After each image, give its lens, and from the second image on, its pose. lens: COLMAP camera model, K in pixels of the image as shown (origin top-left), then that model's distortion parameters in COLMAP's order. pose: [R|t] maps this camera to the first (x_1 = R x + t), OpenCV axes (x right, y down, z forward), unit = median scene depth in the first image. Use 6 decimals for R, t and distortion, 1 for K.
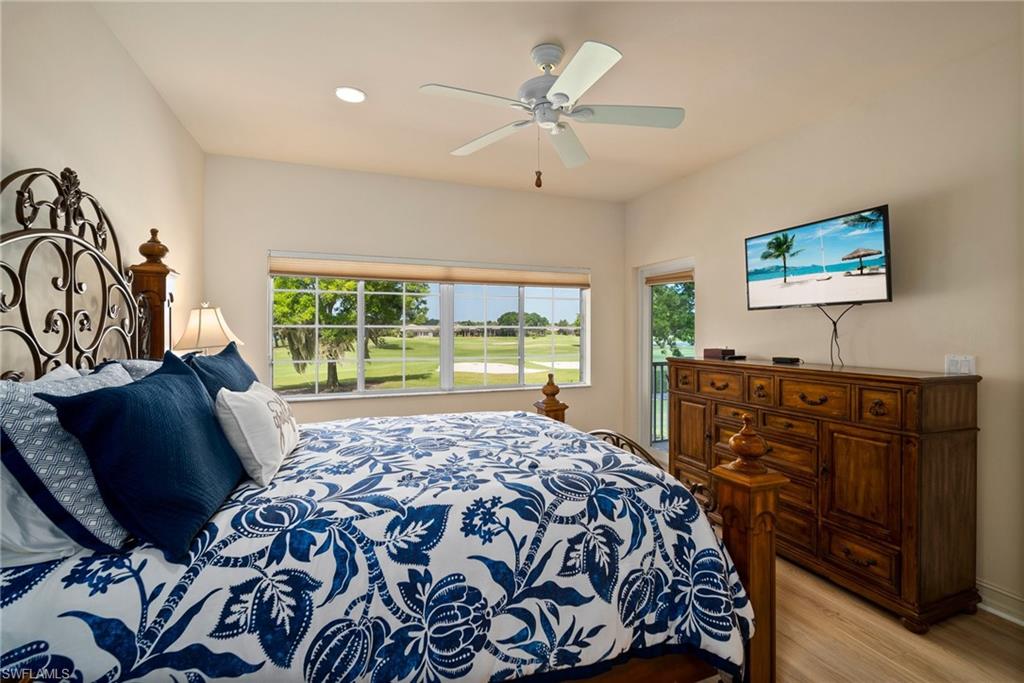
lens RADIAL K [[444.1, 0, 513.2], [0, 444.1, 333.6], [0, 0, 1]] dist [-0.014830, 0.004689]
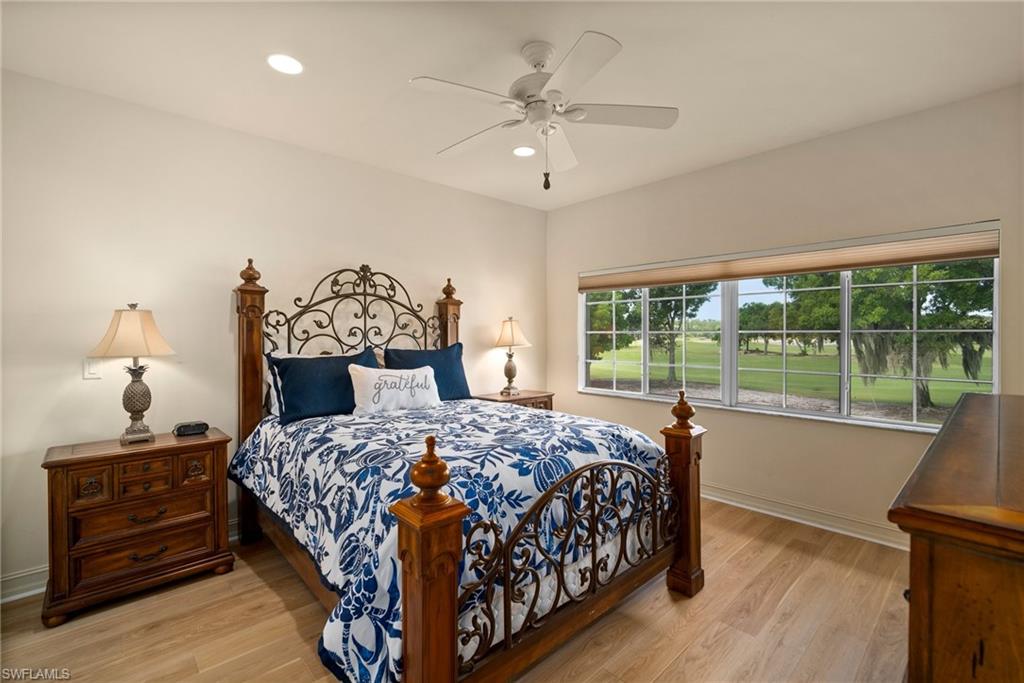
lens RADIAL K [[444.1, 0, 507.7], [0, 444.1, 337.2], [0, 0, 1]] dist [-0.014830, 0.004689]
pose [[0.370567, 0.002211, -0.928803, 1.510073], [-0.006053, 0.999982, -0.000035, -0.005551], [0.928786, 0.005635, 0.370573, 0.912710]]
